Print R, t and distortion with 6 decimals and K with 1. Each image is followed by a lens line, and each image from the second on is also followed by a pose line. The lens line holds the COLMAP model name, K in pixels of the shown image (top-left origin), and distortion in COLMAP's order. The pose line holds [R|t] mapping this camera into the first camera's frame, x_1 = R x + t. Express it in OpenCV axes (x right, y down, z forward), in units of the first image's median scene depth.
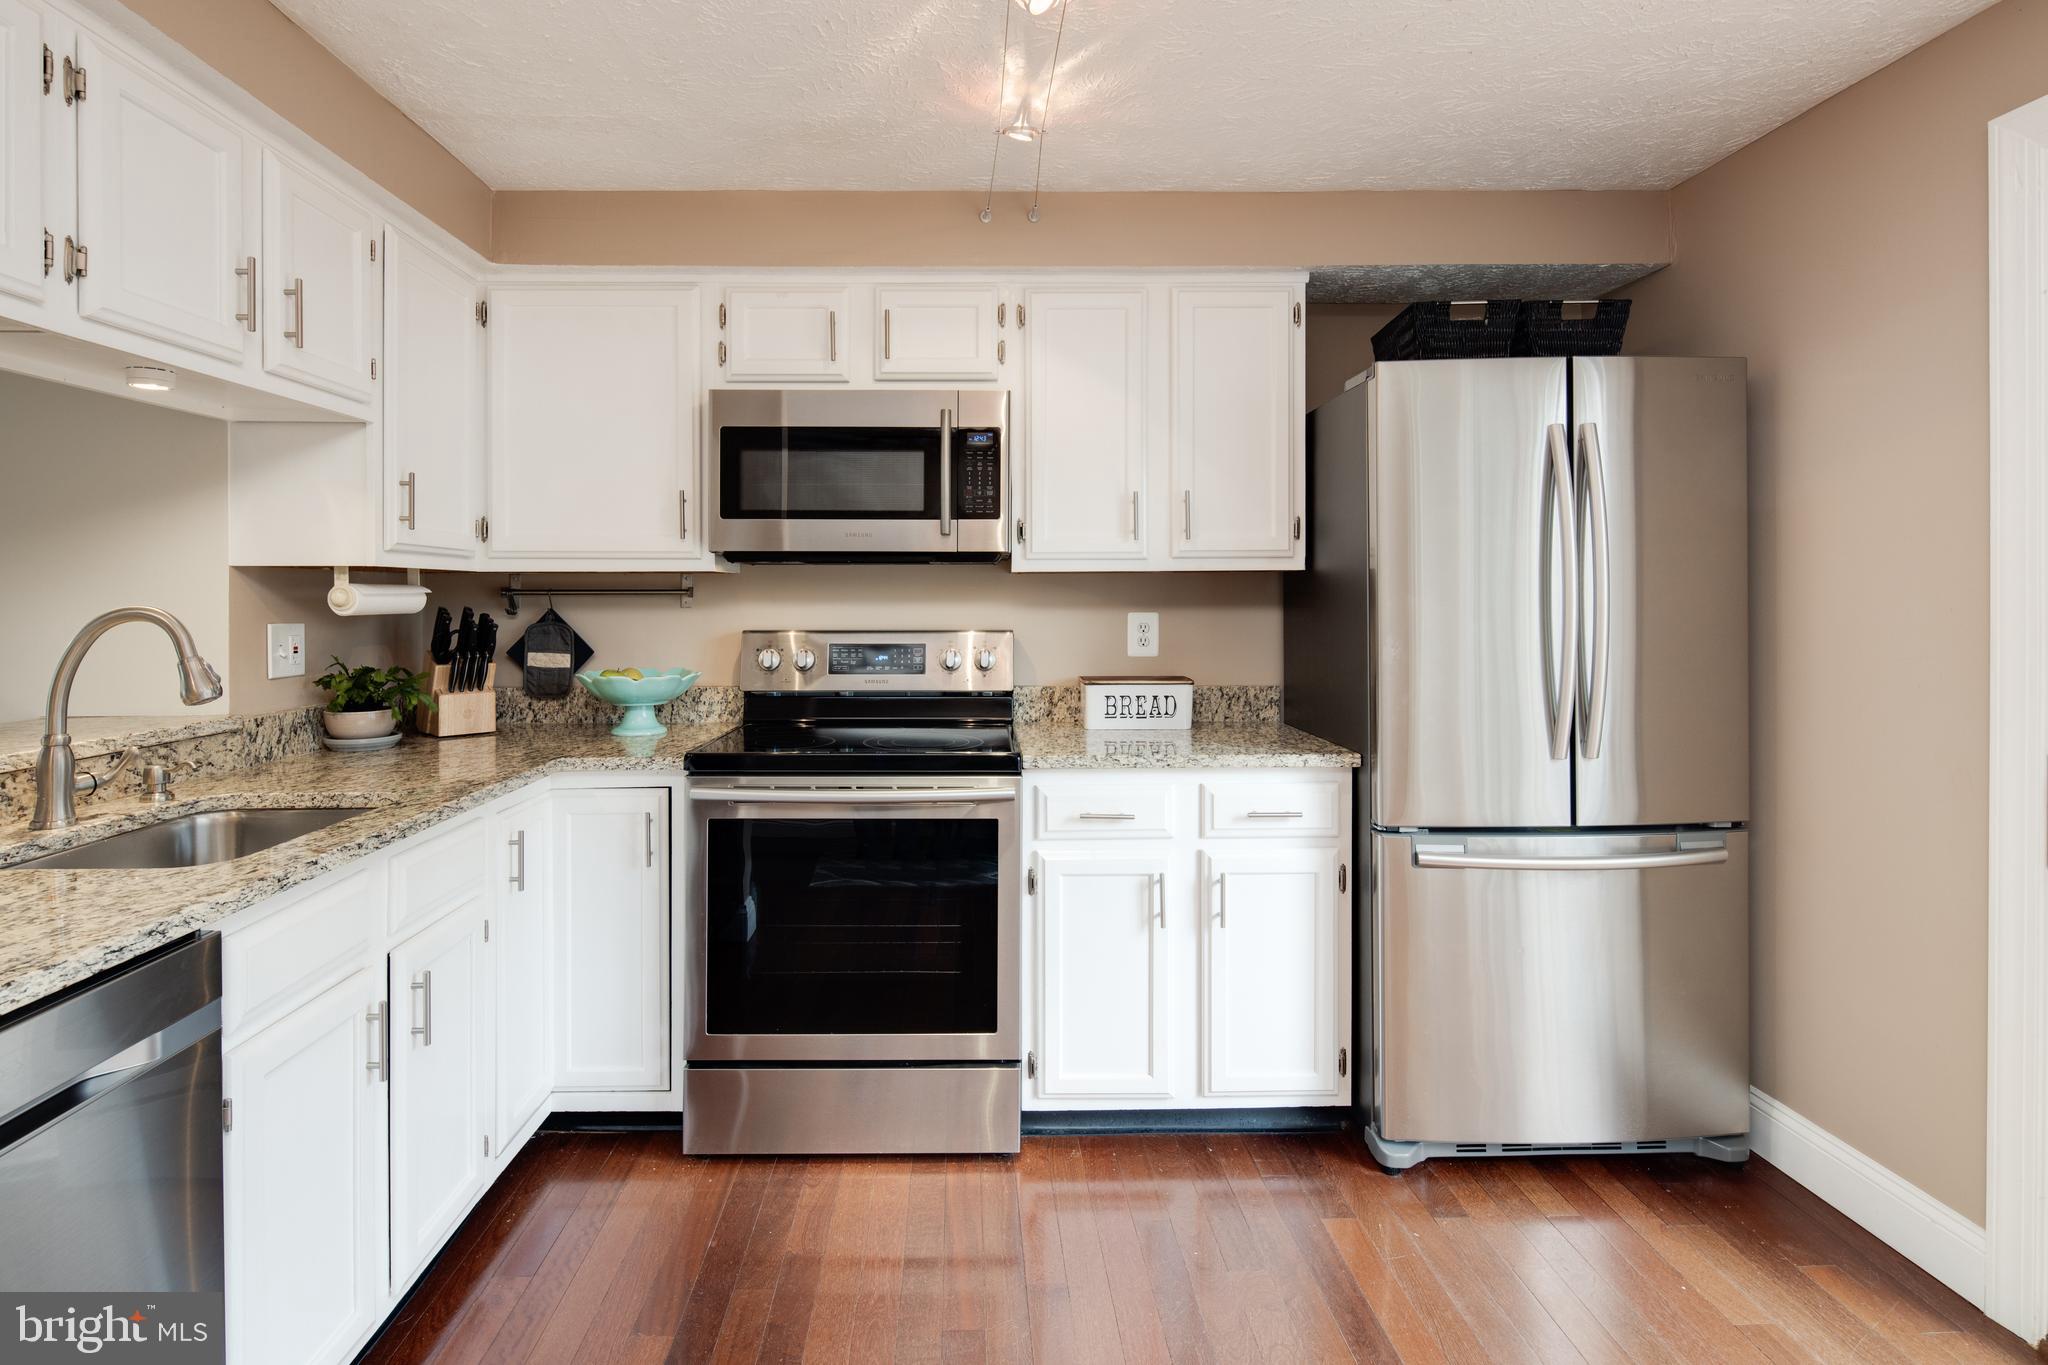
lens RADIAL K [[1020.7, 0, 988.4], [0, 1020.7, 609.6], [0, 0, 1]] dist [0.014487, -0.008187]
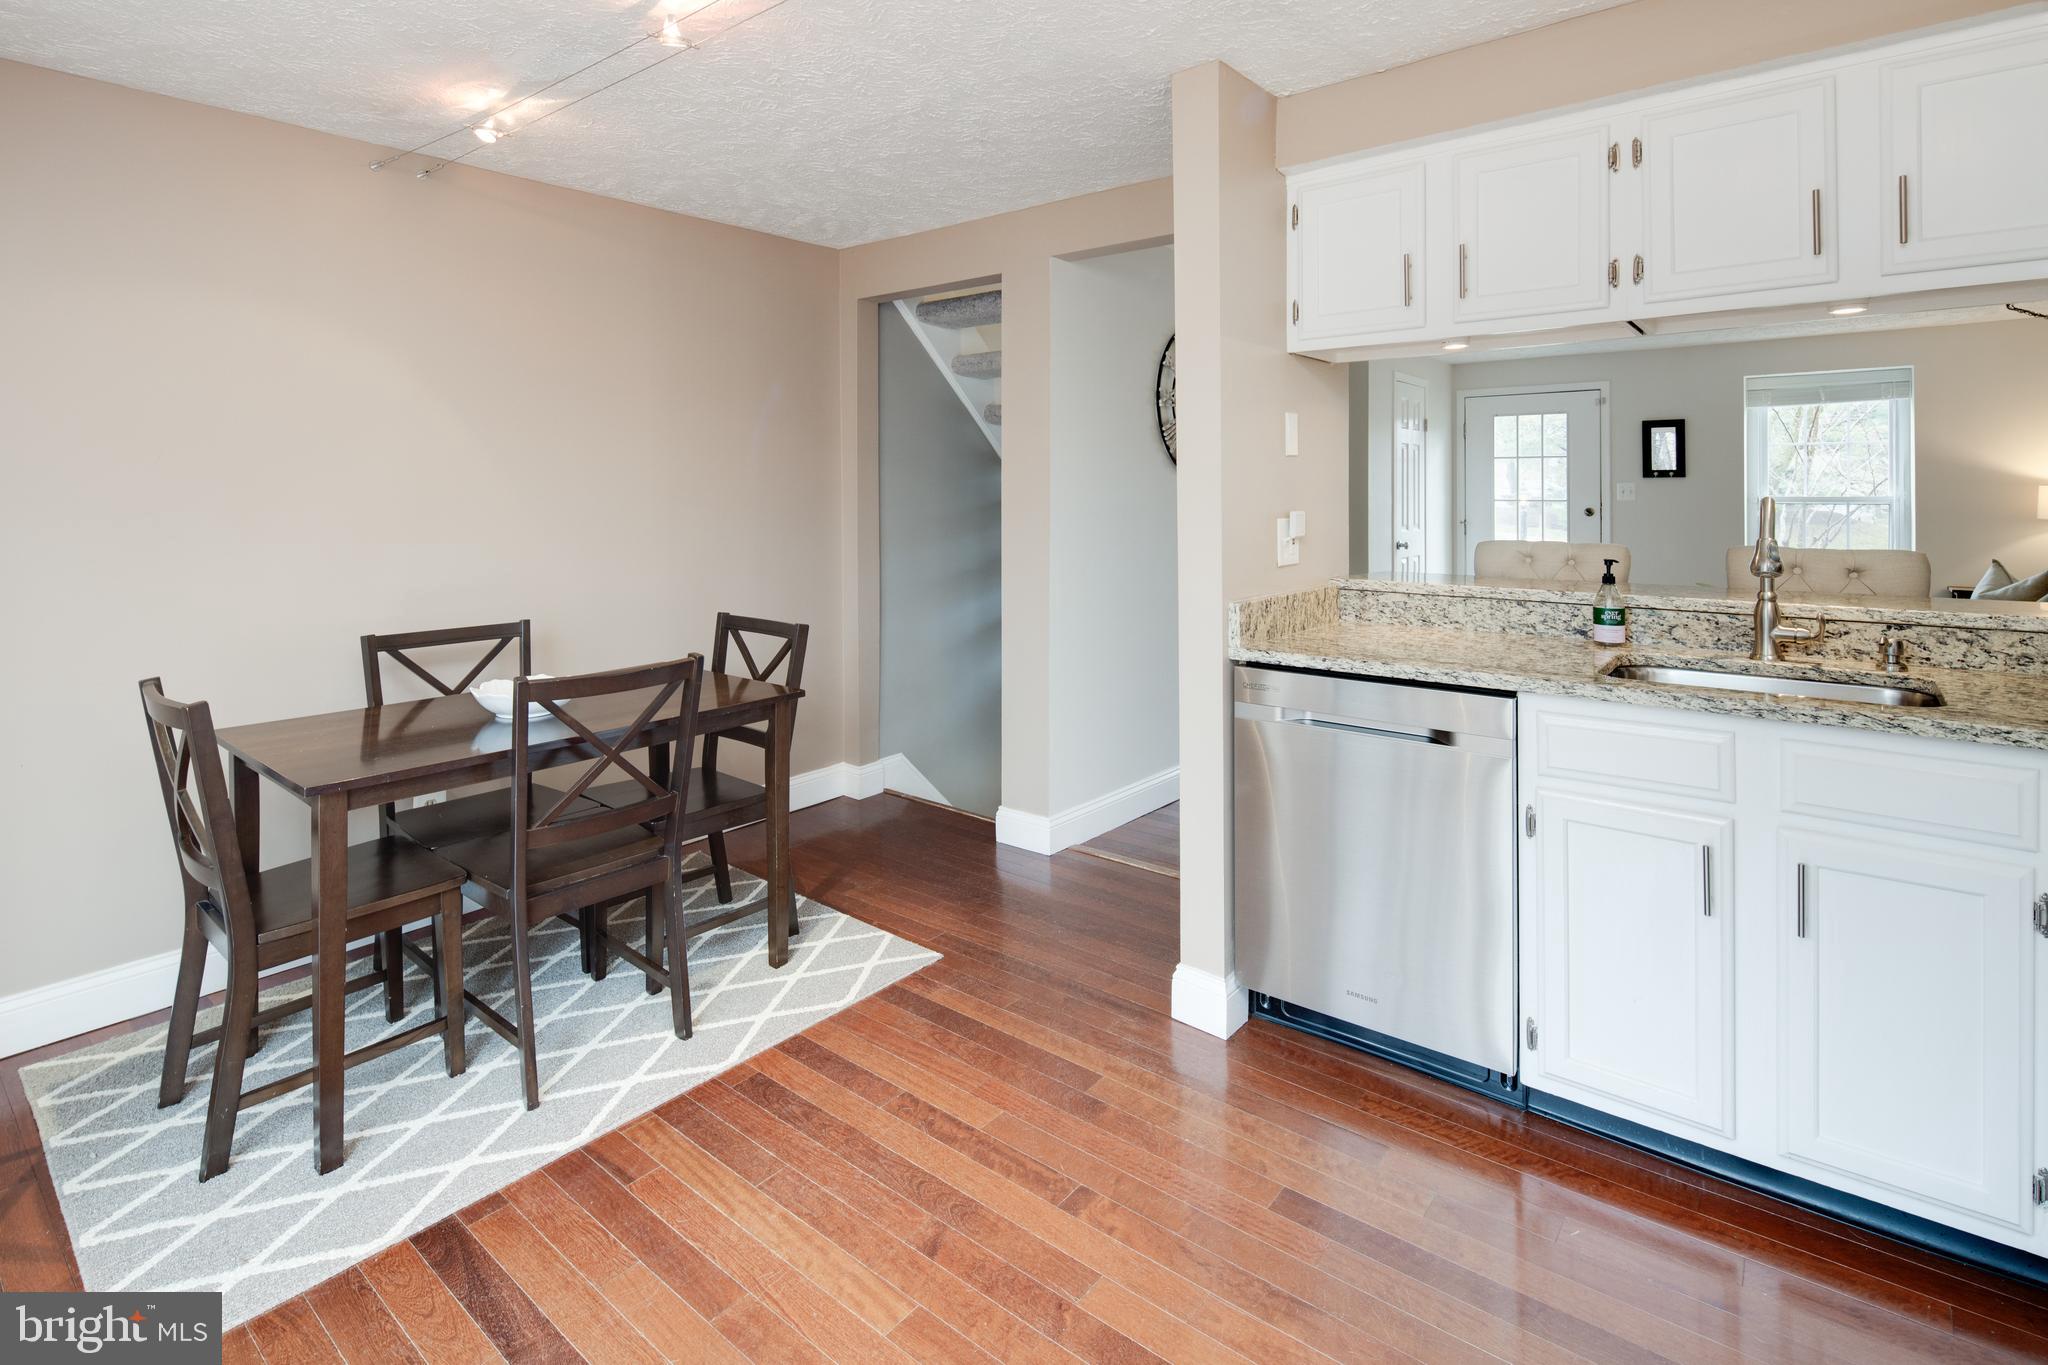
lens RADIAL K [[1007.6, 0, 1011.3], [0, 1007.6, 489.8], [0, 0, 1]] dist [0.013744, -0.008953]
pose [[-0.655351, 0.003615, -0.755316, 0.477736], [-0.003544, 0.999963, 0.007861, -0.012045], [0.755316, 0.007828, -0.655314, 0.720370]]
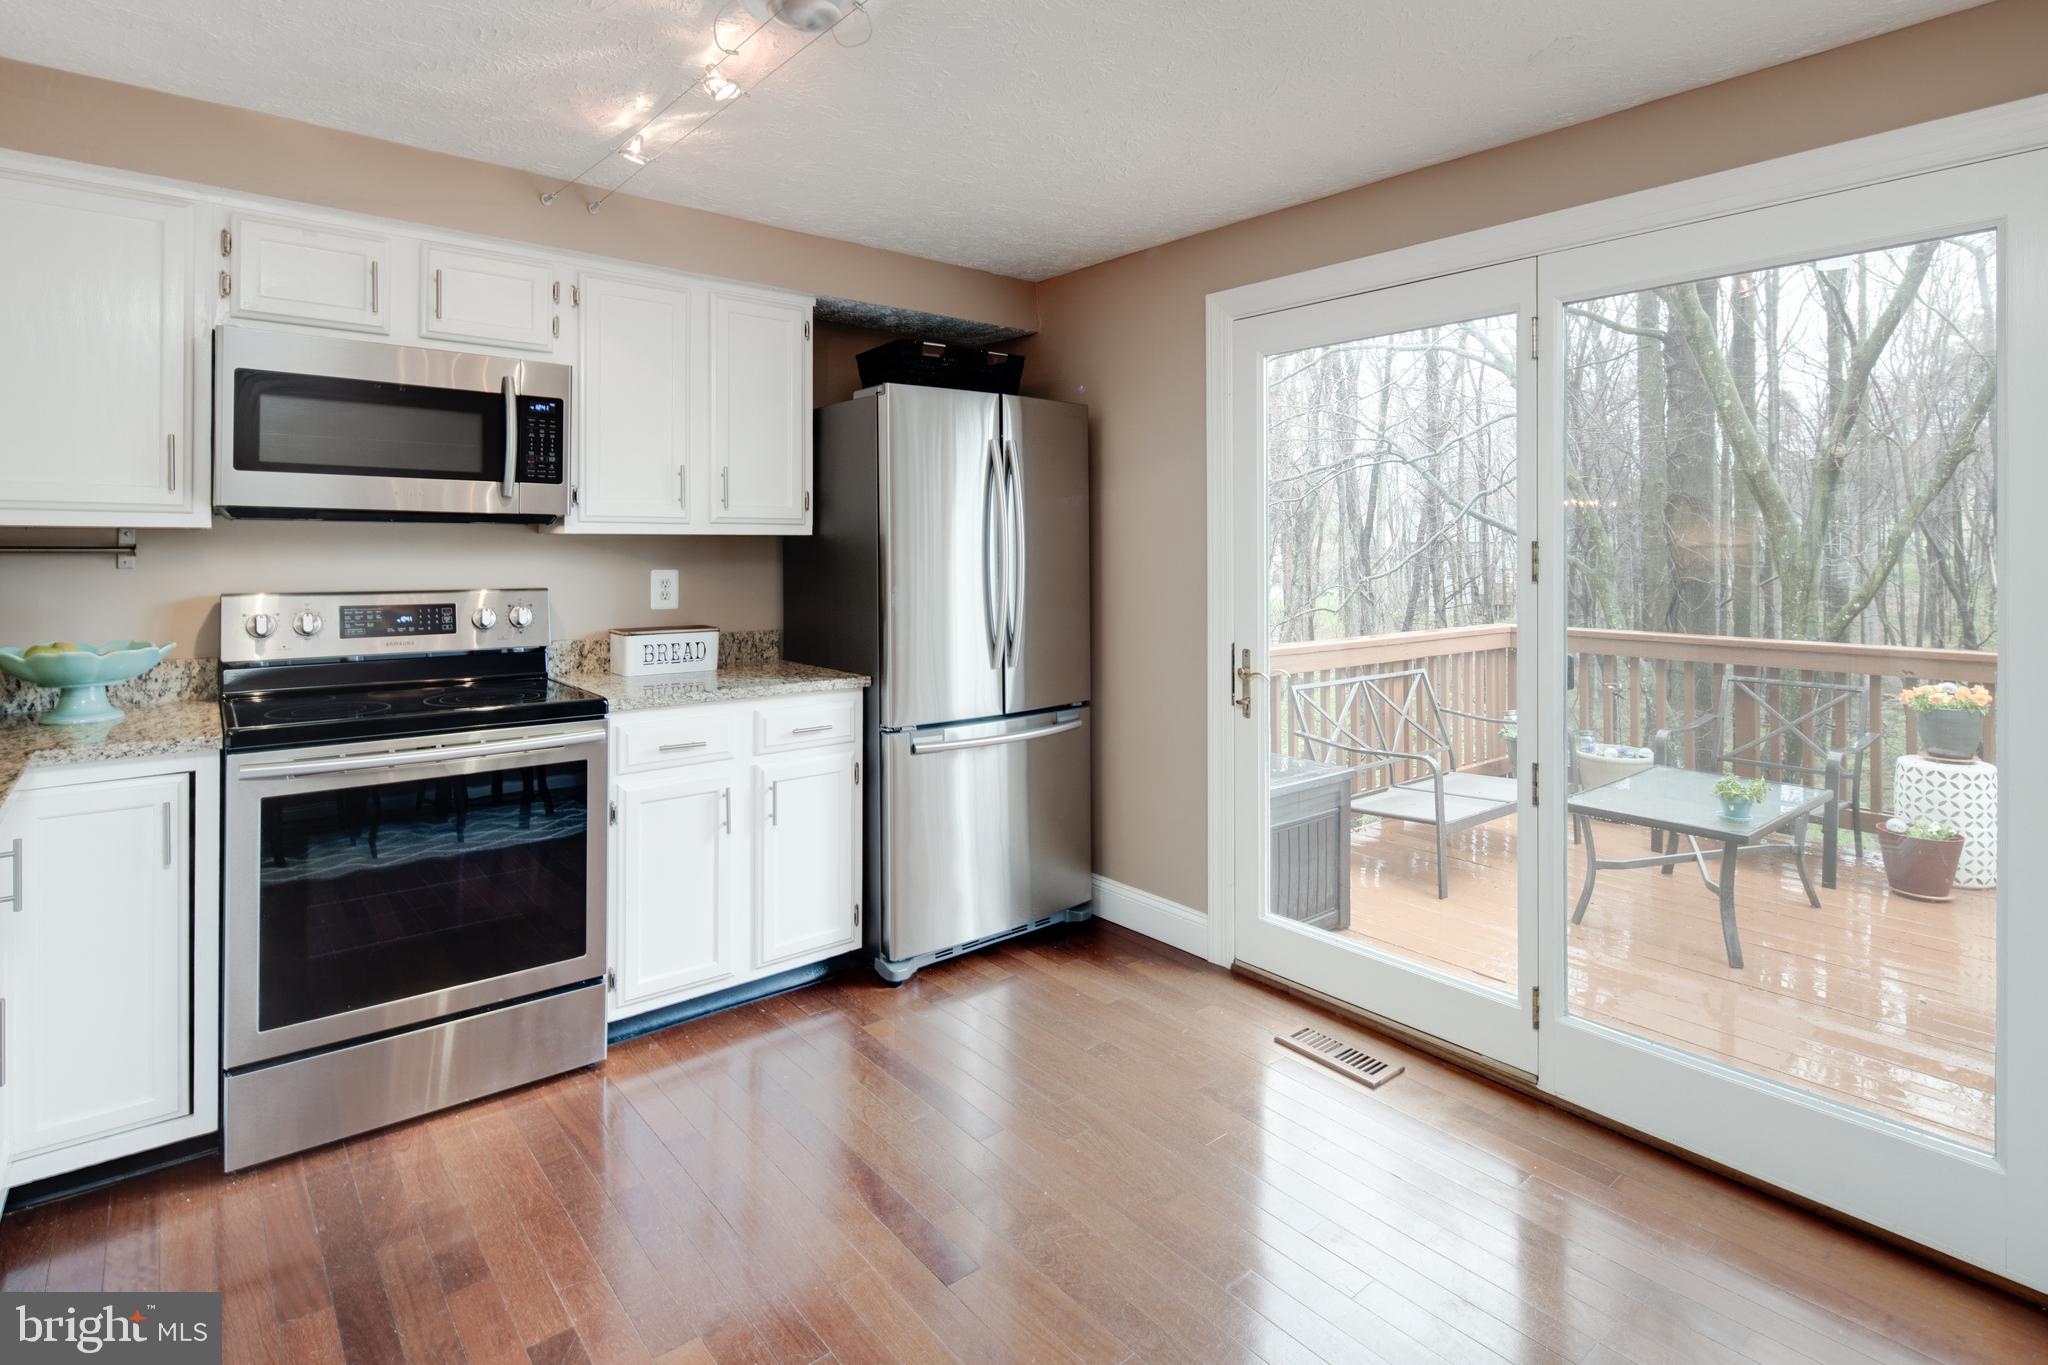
lens RADIAL K [[1003.4, 0, 1003.7], [0, 1003.4, 552.6], [0, 0, 1]] dist [0.011340, -0.007990]
pose [[0.787938, 0.002473, 0.615750, -0.272461], [0.003854, 0.999953, -0.008947, -0.005496], [-0.615743, 0.009423, 0.787891, -0.115091]]
